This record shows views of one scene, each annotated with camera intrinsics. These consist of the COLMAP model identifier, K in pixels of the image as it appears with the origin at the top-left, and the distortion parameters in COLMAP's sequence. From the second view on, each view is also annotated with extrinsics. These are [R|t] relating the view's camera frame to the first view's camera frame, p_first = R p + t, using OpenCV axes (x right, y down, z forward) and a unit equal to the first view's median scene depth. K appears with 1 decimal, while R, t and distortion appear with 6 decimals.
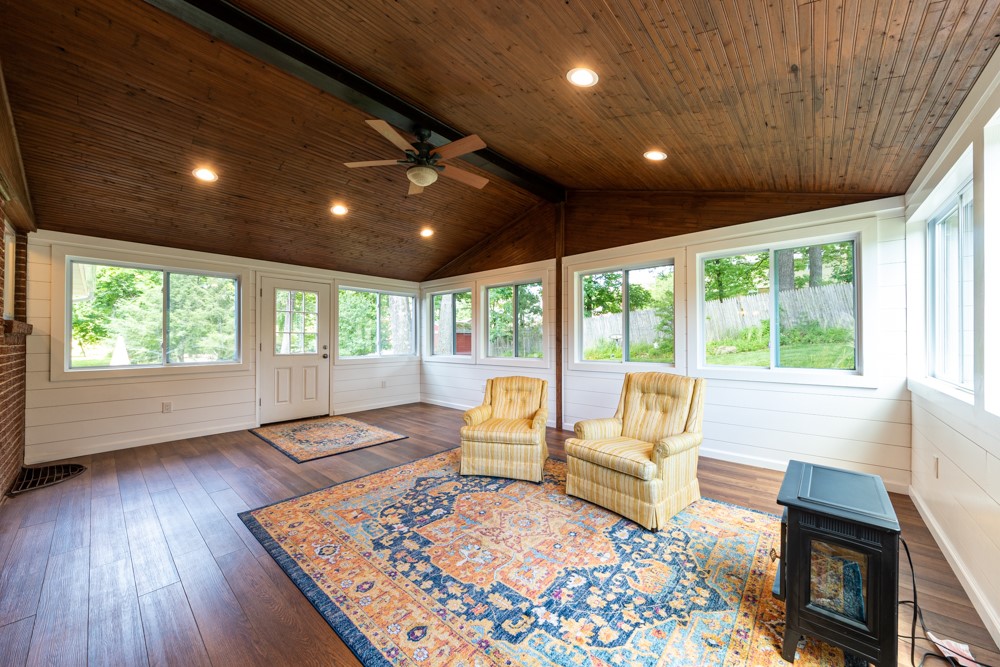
lens RADIAL K [[359.5, 0, 499.7], [0, 359.5, 336.5], [0, 0, 1]] dist [0.009328, -0.000862]
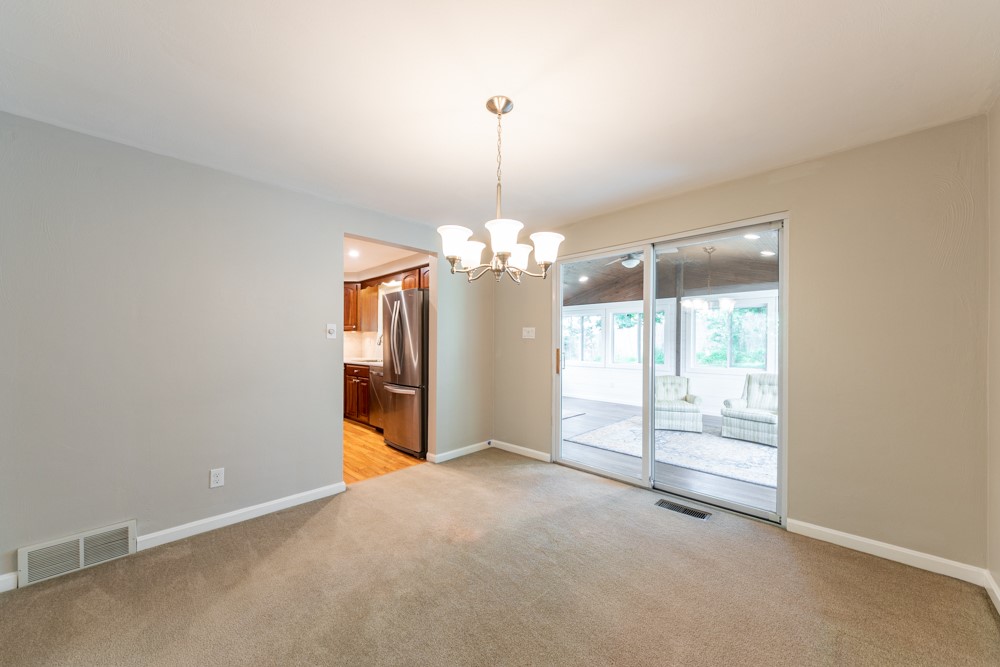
lens RADIAL K [[359.5, 0, 501.8], [0, 359.5, 347.8], [0, 0, 1]] dist [0.009328, -0.000862]
pose [[0.999029, 0.007099, -0.043477, -0.893185], [-0.006125, 0.999729, 0.022481, -0.069256], [0.043624, -0.022192, 0.998801, -0.946731]]
